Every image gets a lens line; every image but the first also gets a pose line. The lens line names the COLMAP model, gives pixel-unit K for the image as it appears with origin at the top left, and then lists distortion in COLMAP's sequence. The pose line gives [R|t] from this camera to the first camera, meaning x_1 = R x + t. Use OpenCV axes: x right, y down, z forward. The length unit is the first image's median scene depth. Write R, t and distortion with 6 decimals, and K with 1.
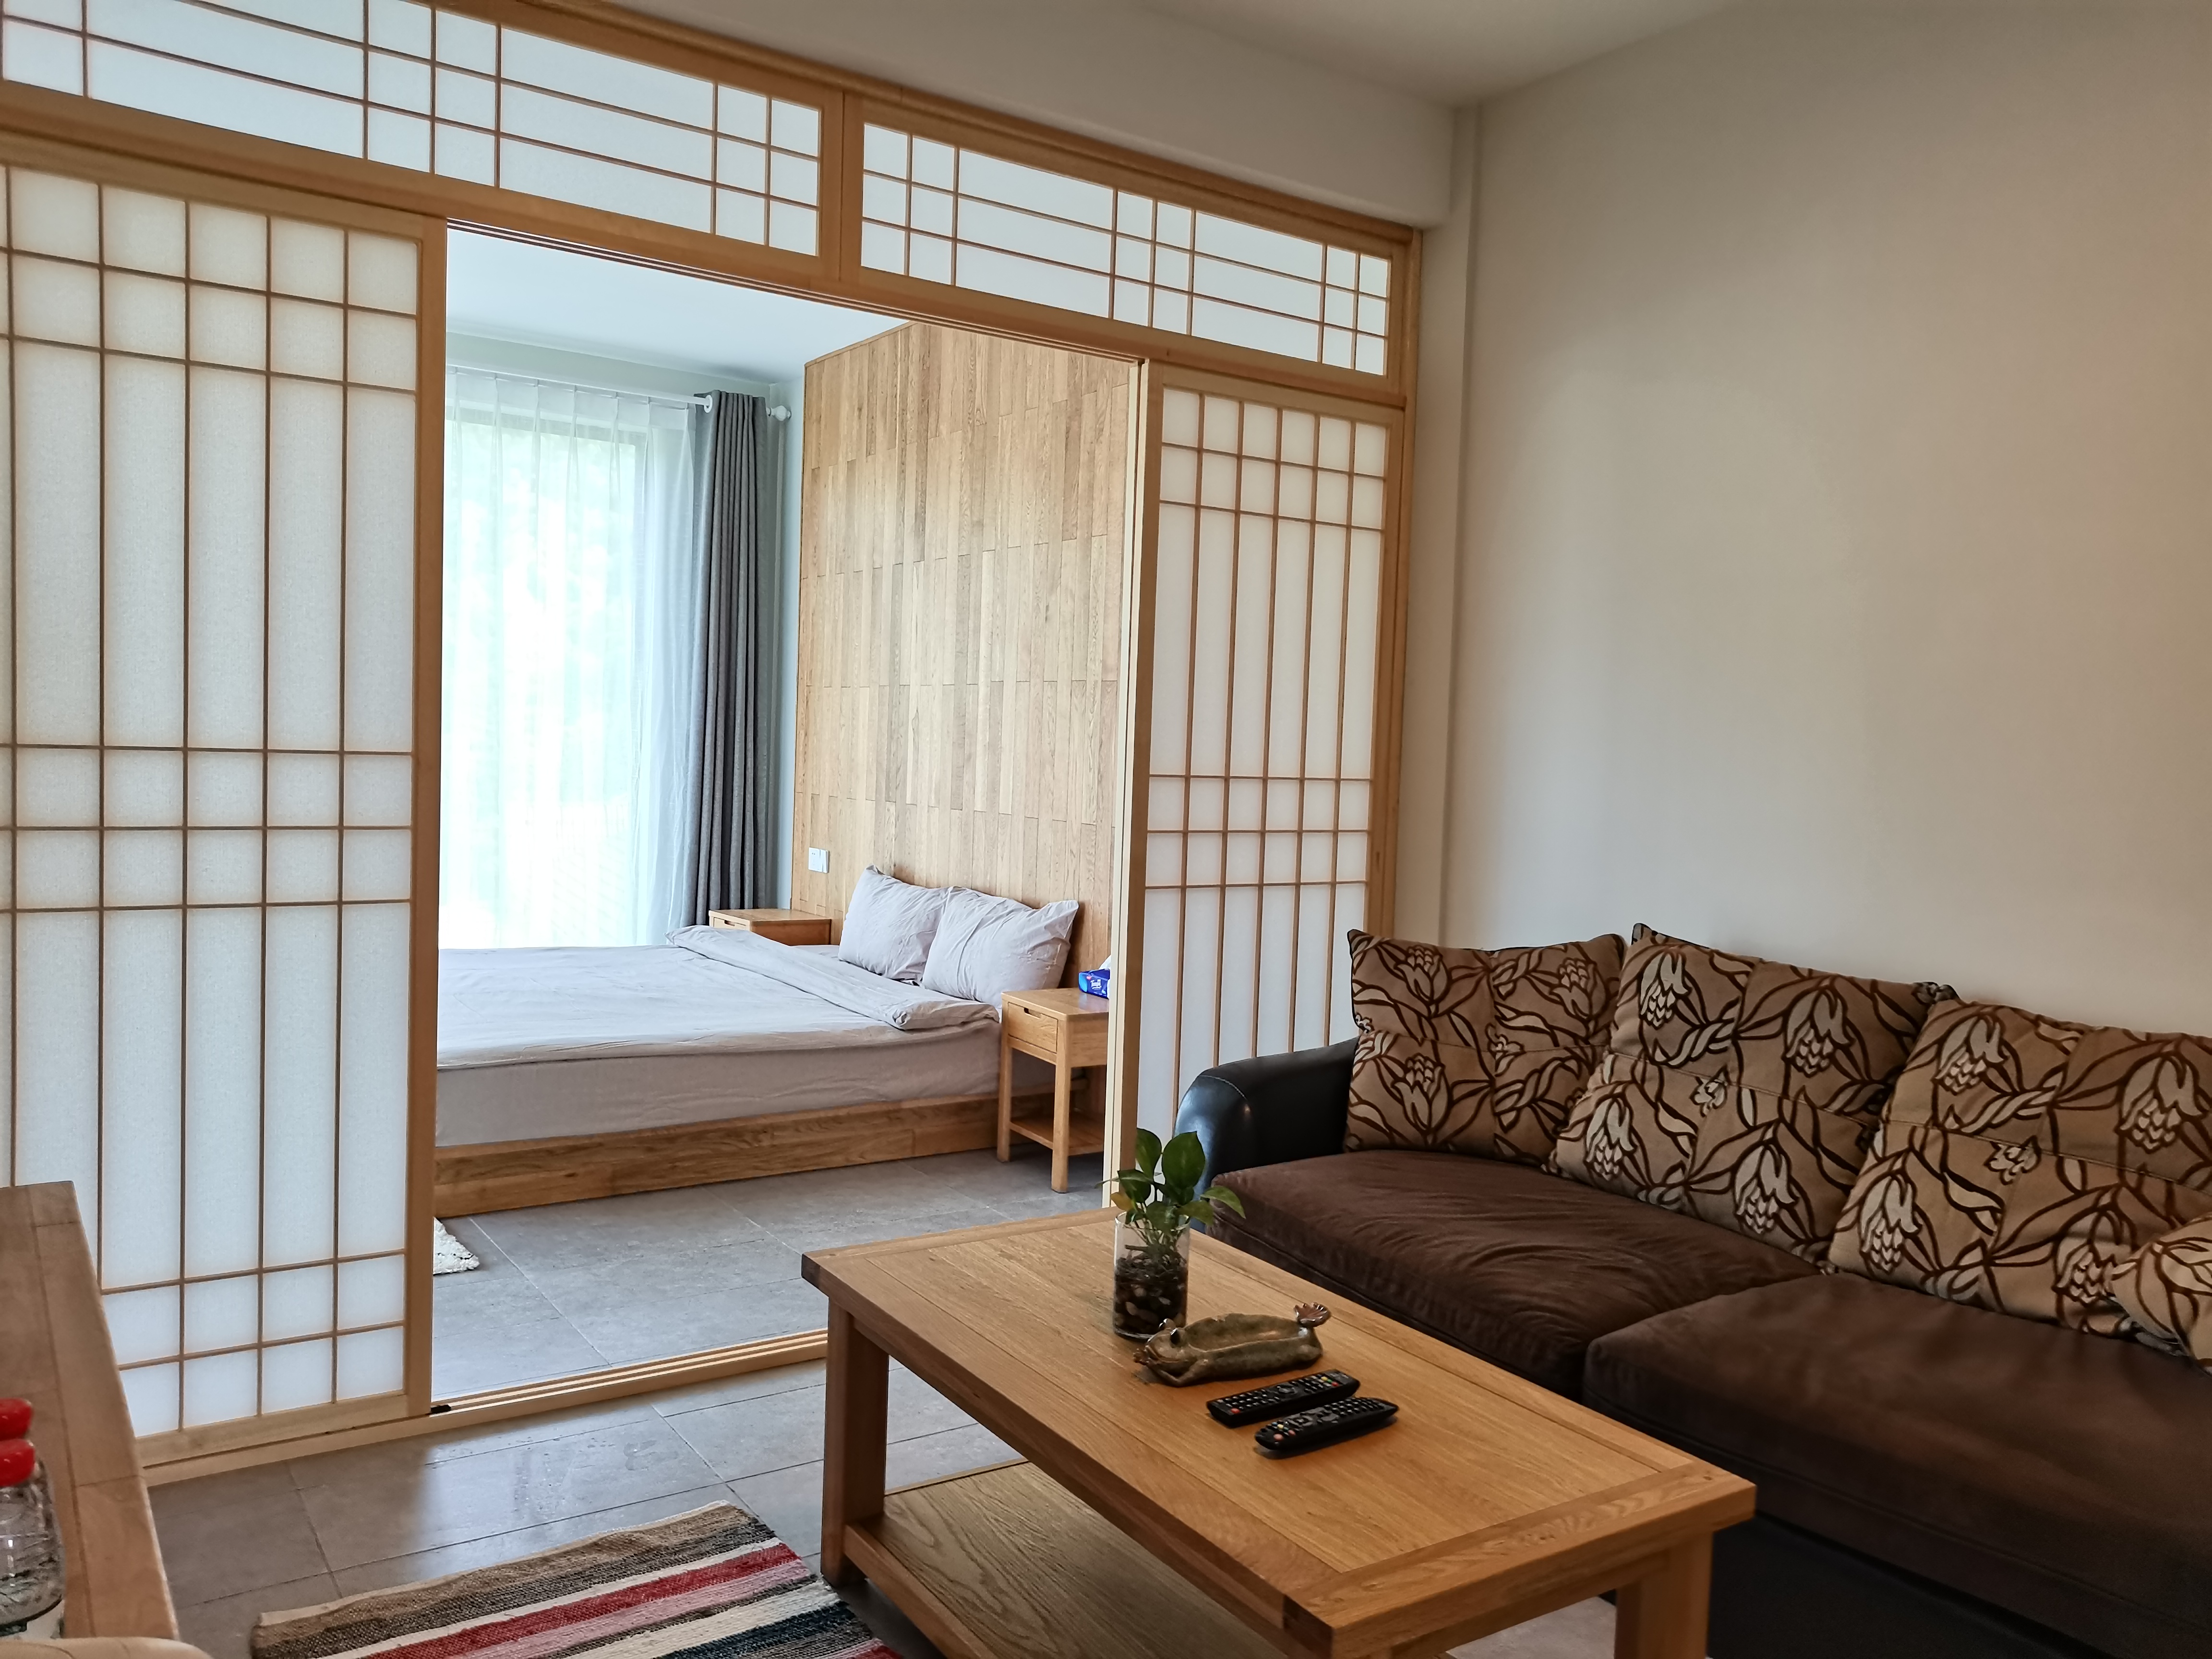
lens RADIAL K [[1667.6, 0, 1103.4], [0, 1667.6, 825.9], [0, 0, 1]] dist [0.034541, -0.021737]
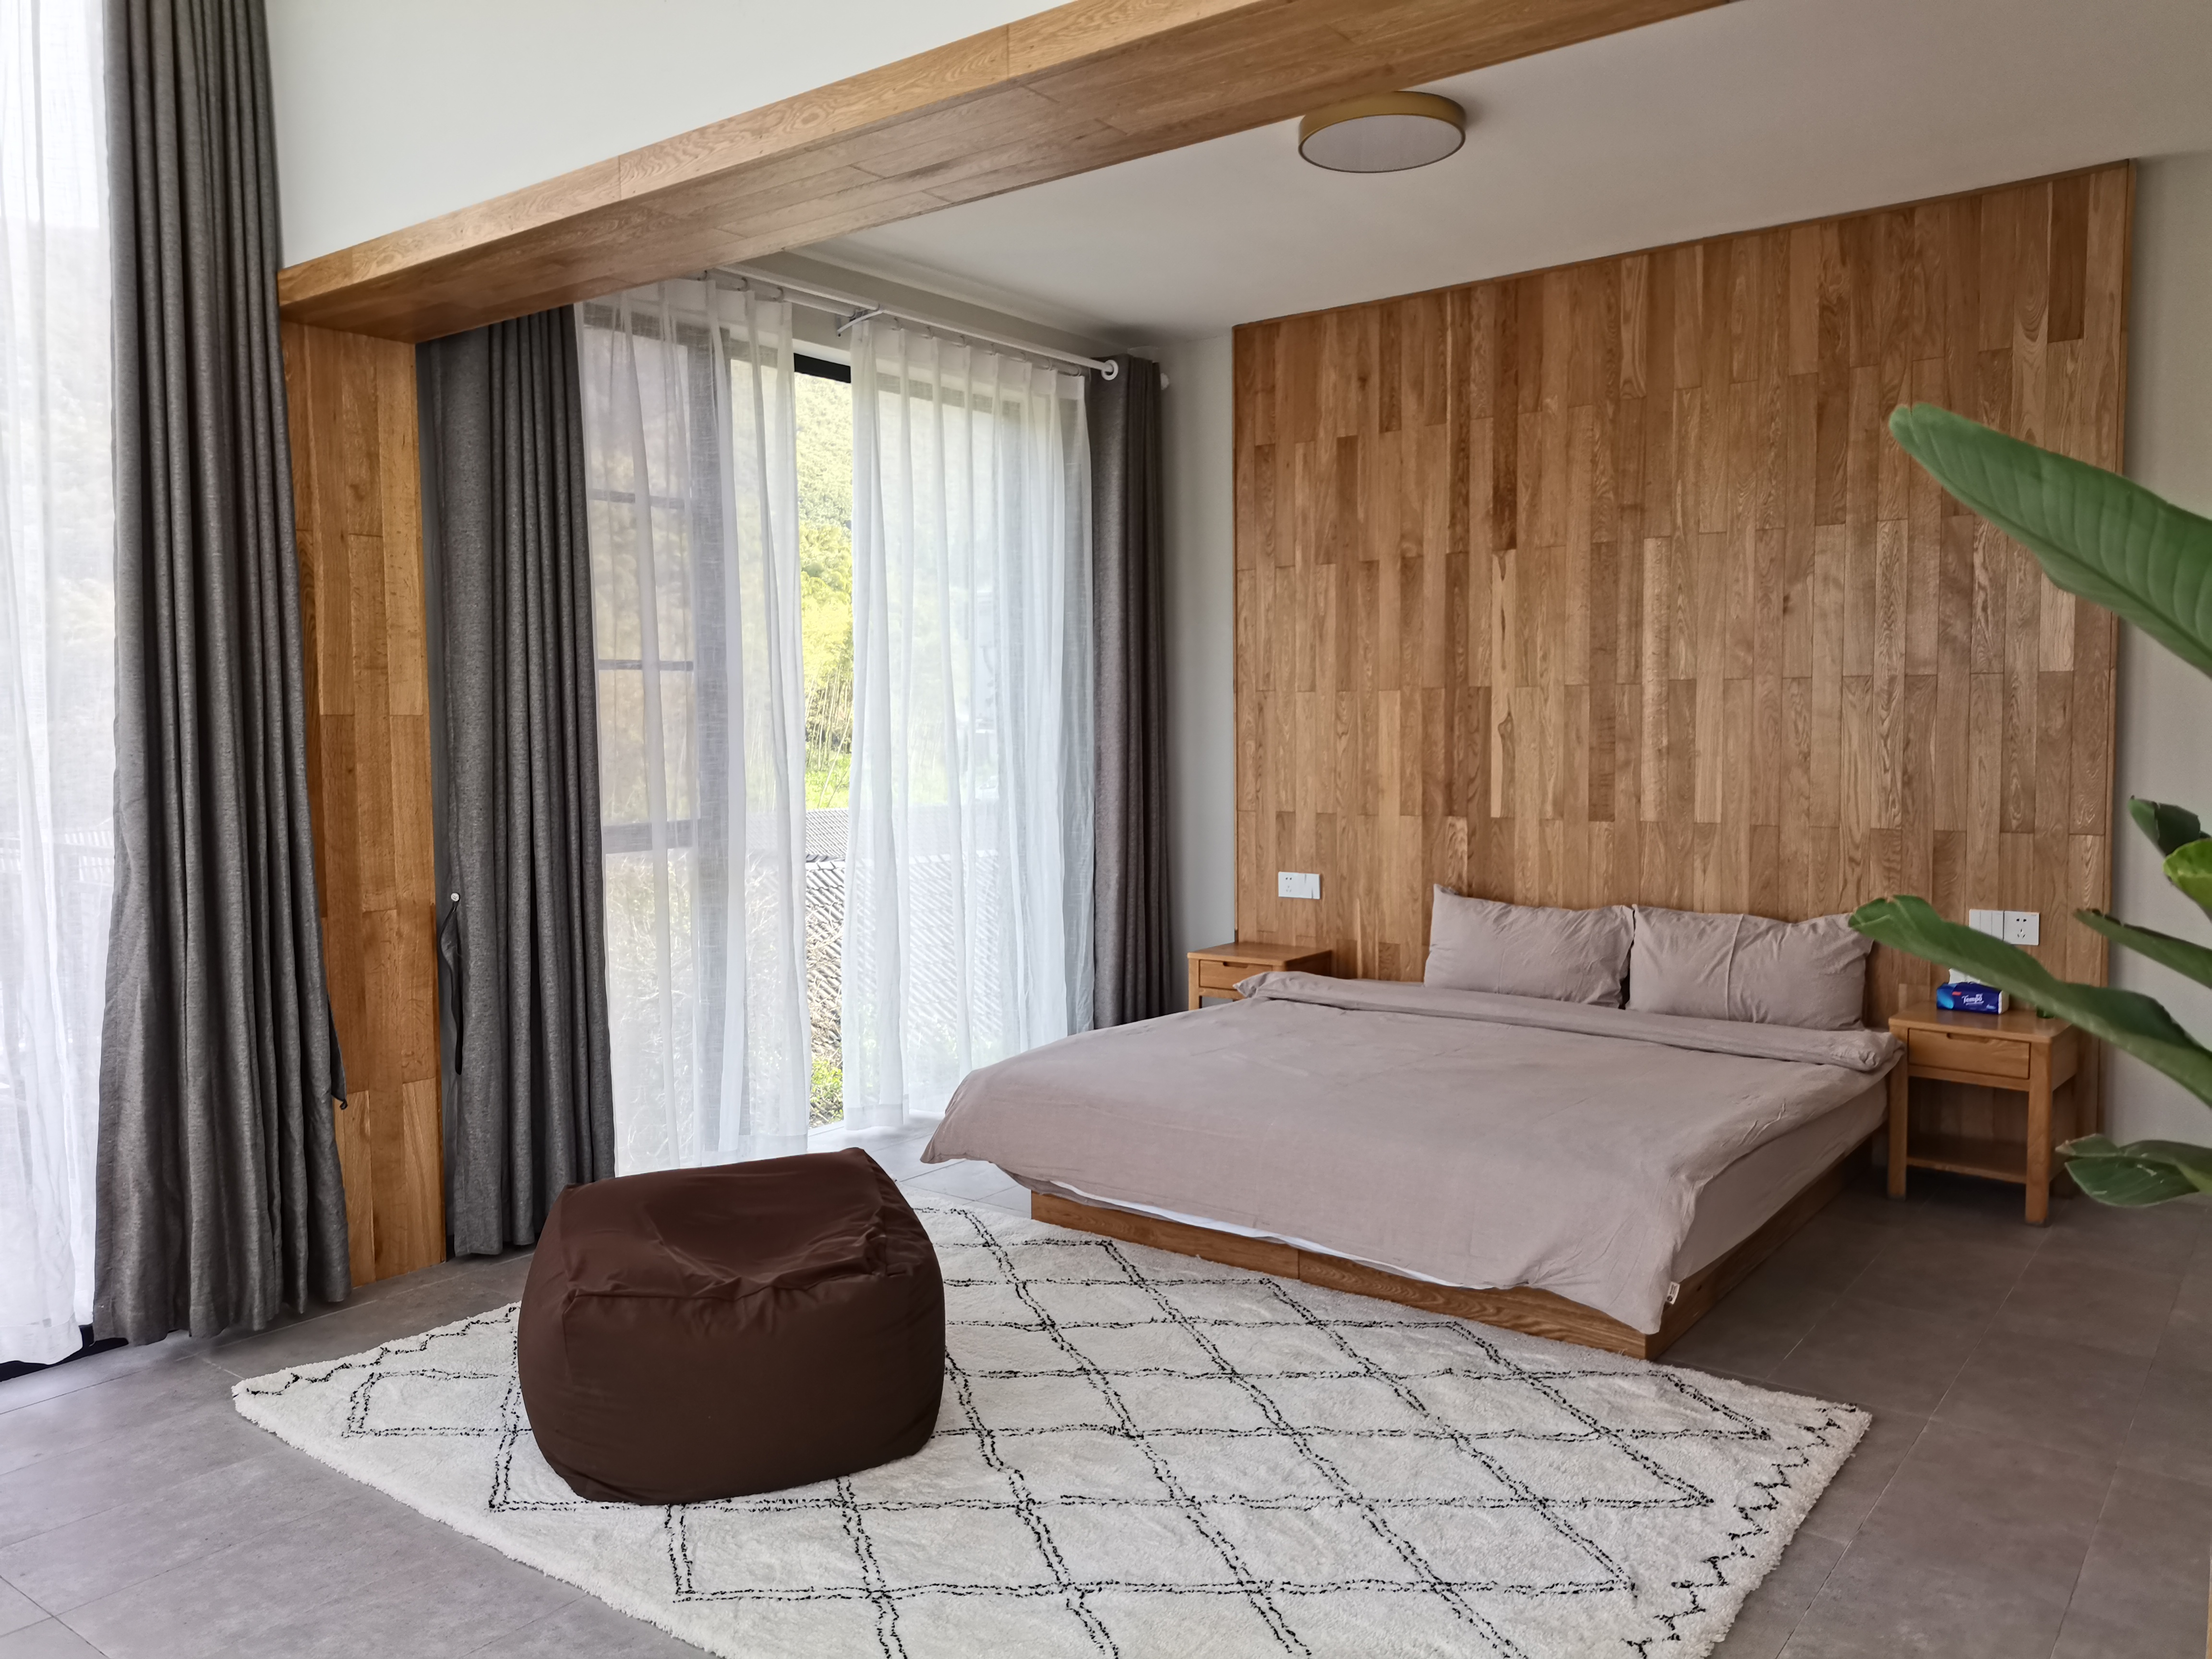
lens RADIAL K [[1667.6, 0, 1112.7], [0, 1667.6, 821.5], [0, 0, 1]] dist [0.034541, -0.021737]
pose [[0.944776, -0.067922, 0.320602, -0.653790], [0.061873, 0.997662, 0.029028, -0.054173], [-0.321824, -0.007589, 0.946769, 0.224372]]
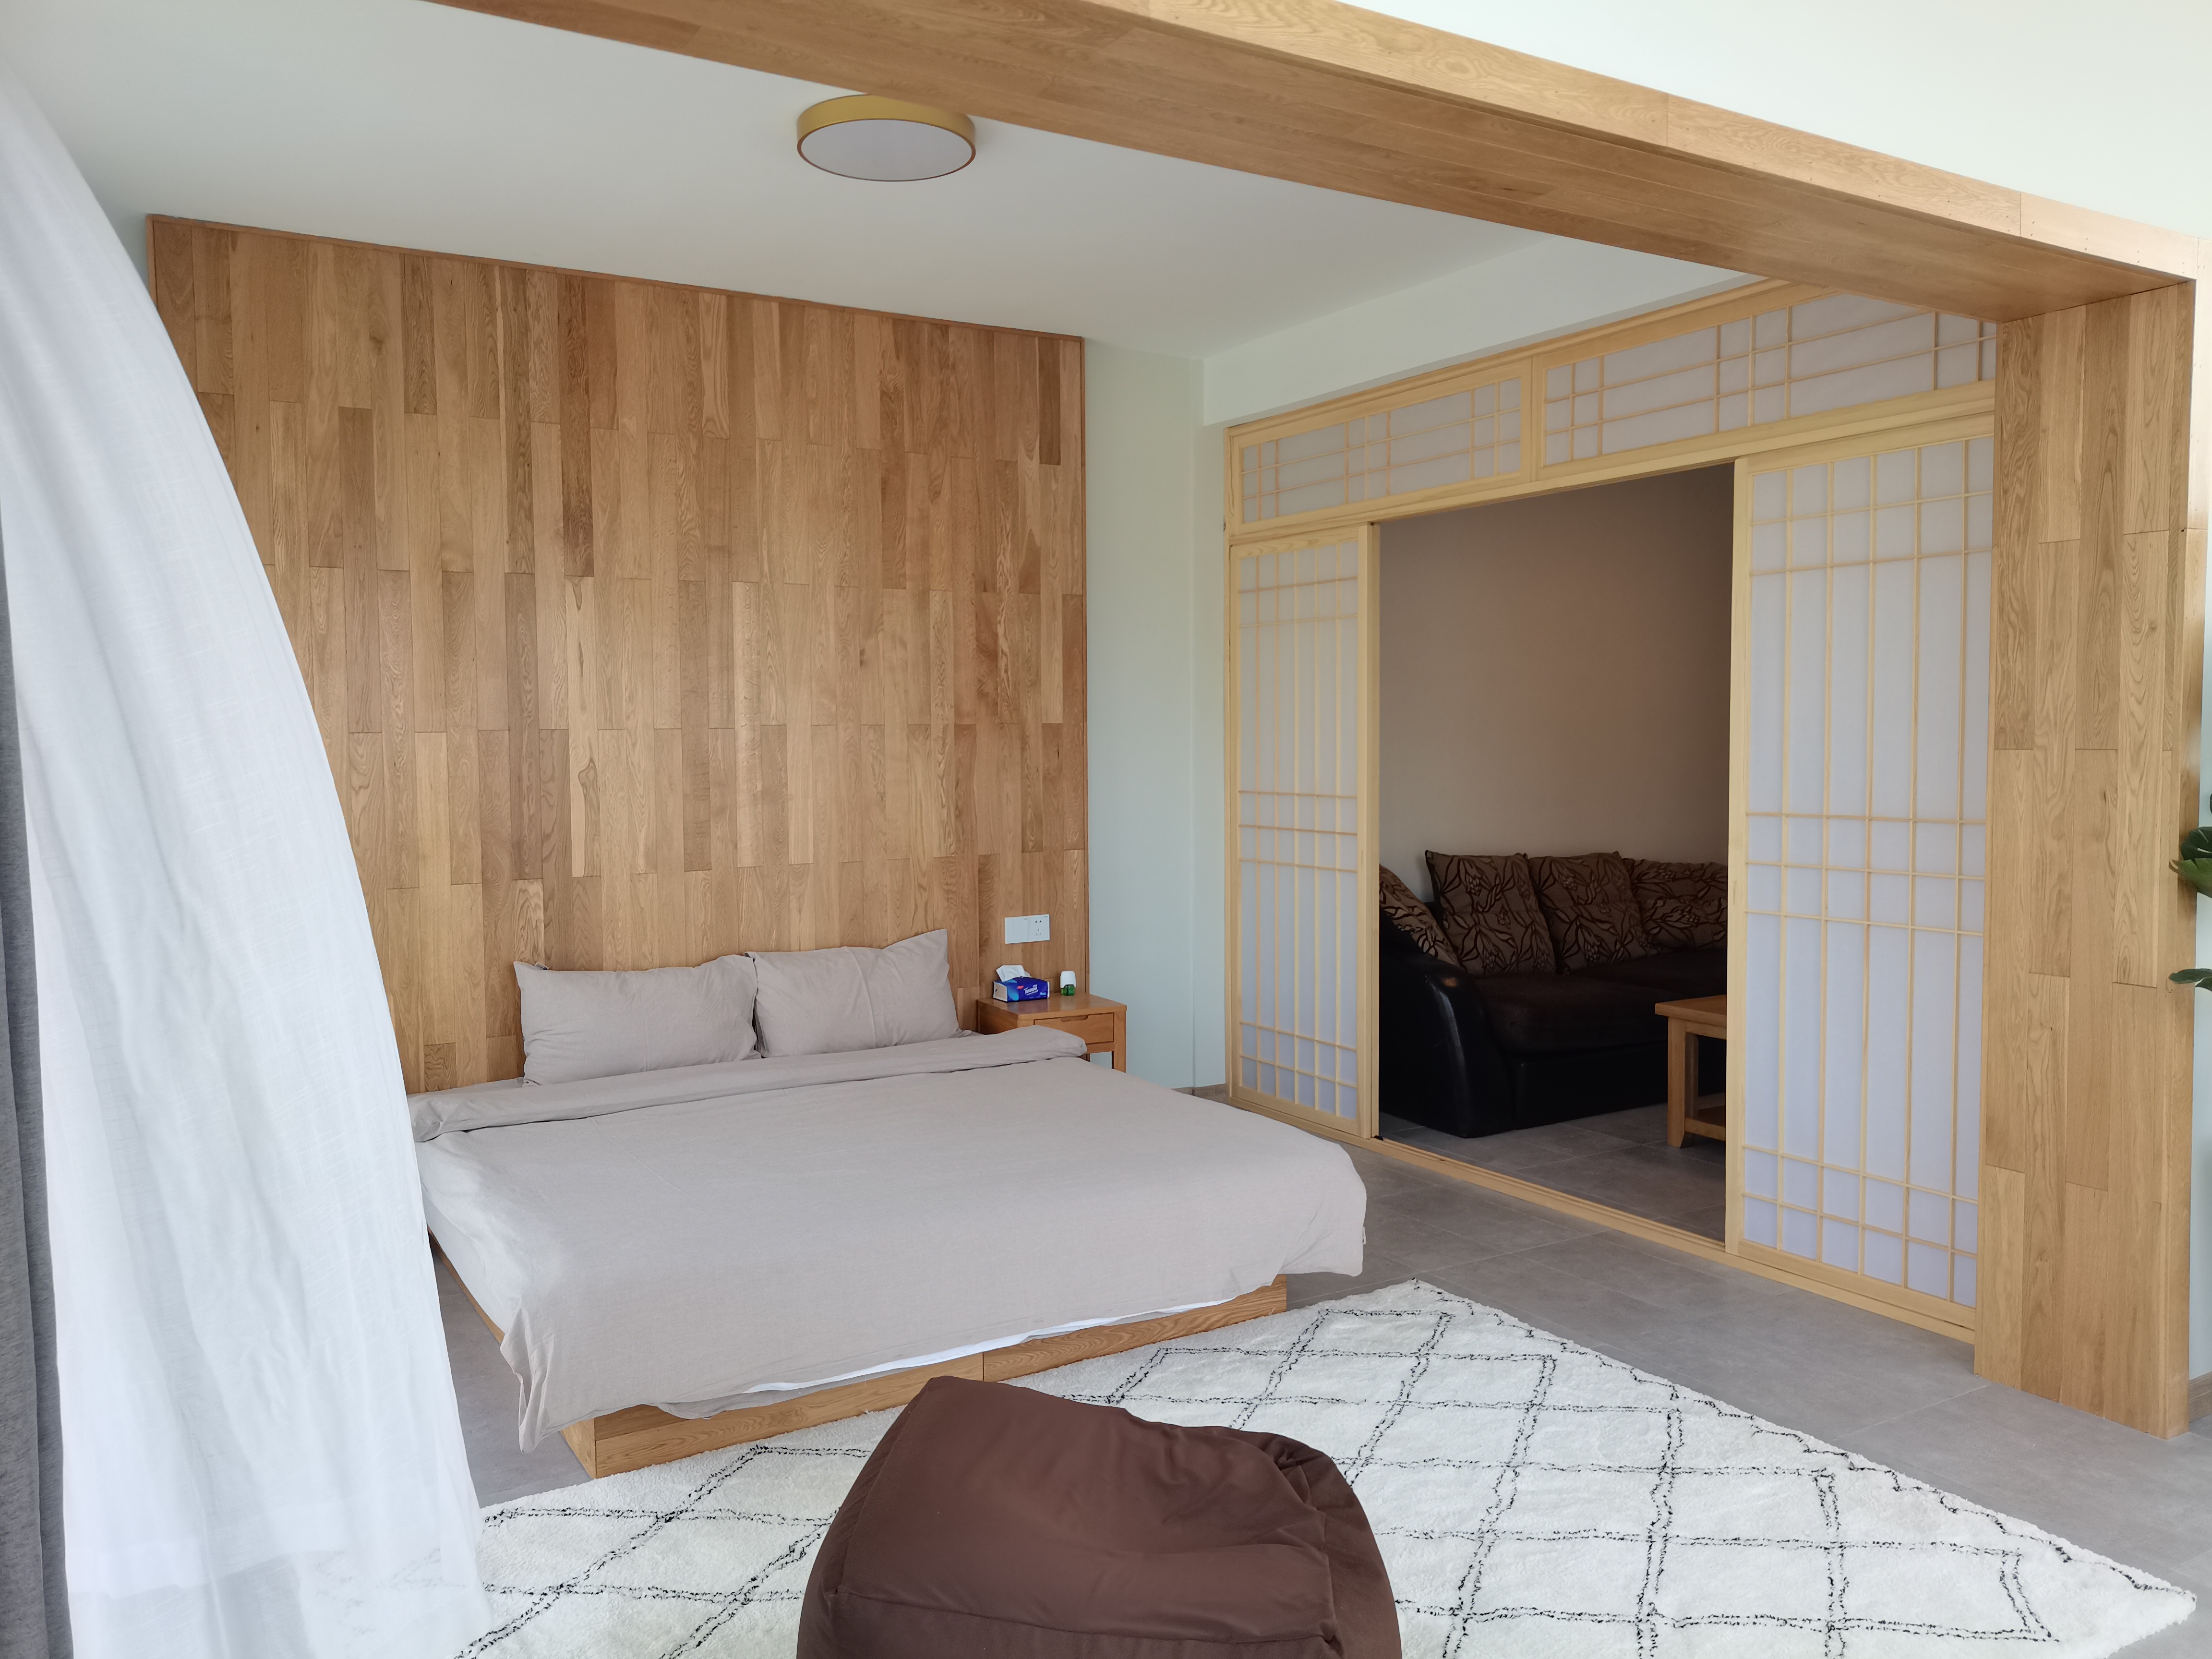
lens RADIAL K [[1667.6, 0, 1111.2], [0, 1667.6, 819.3], [0, 0, 1]] dist [0.034541, -0.021737]
pose [[0.038981, -0.093063, 0.994897, -0.978807], [0.060228, 0.994062, 0.090625, -0.106247], [-0.997423, 0.056388, 0.044354, 0.764617]]
